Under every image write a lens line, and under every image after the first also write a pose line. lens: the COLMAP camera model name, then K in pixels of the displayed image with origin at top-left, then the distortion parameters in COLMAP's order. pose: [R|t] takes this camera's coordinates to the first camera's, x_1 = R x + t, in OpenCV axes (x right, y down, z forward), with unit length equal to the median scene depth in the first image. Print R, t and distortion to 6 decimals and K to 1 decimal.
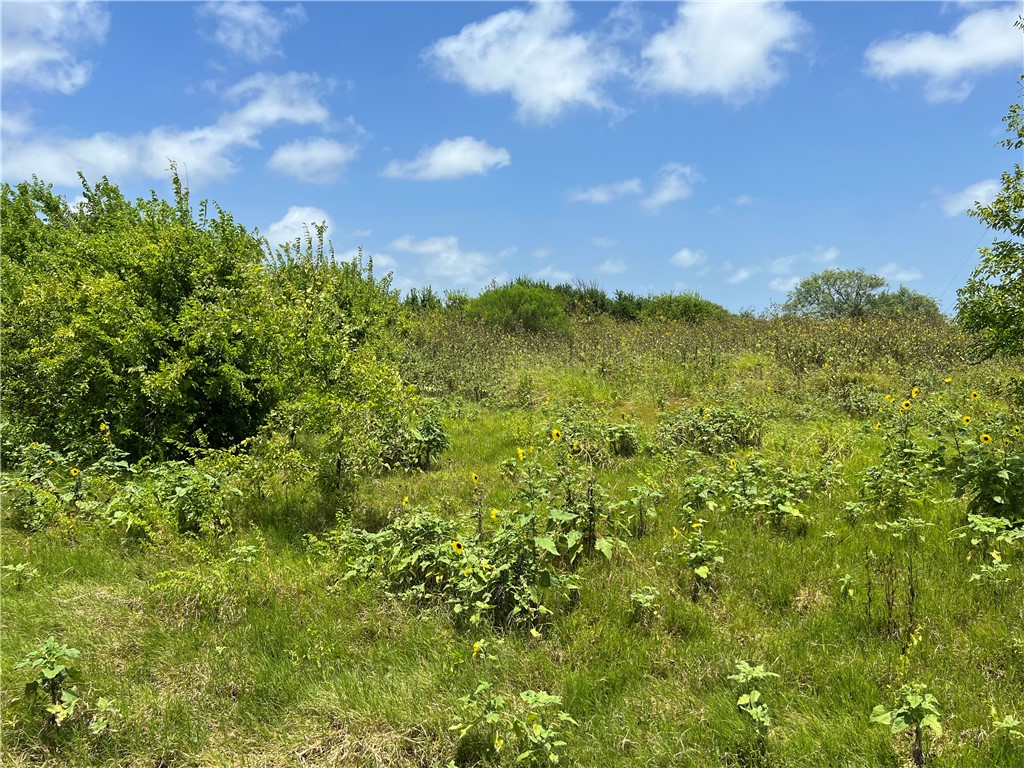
lens RADIAL K [[744.4, 0, 509.2], [0, 744.4, 389.2], [0, 0, 1]] dist [0.032931, -0.057446]
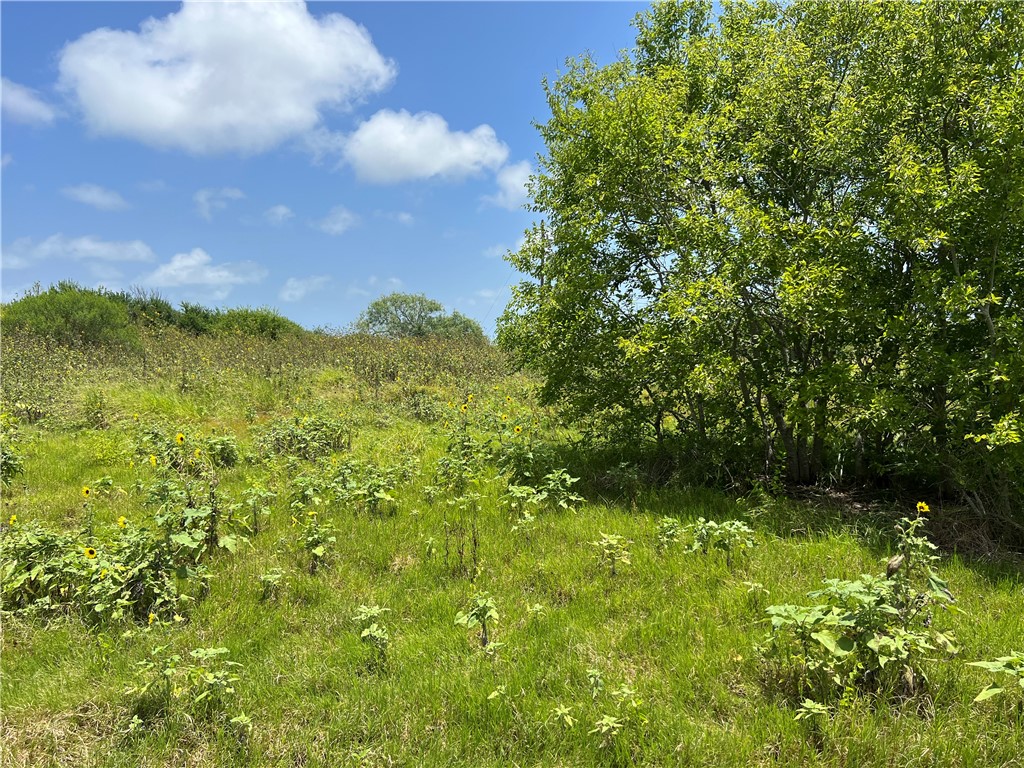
lens RADIAL K [[744.4, 0, 520.4], [0, 744.4, 385.3], [0, 0, 1]] dist [0.032931, -0.057446]
pose [[0.841355, -0.013090, 0.540324, -0.086344], [0.027459, 0.999451, -0.018544, 0.010347], [-0.539785, 0.030439, 0.841253, -0.138386]]
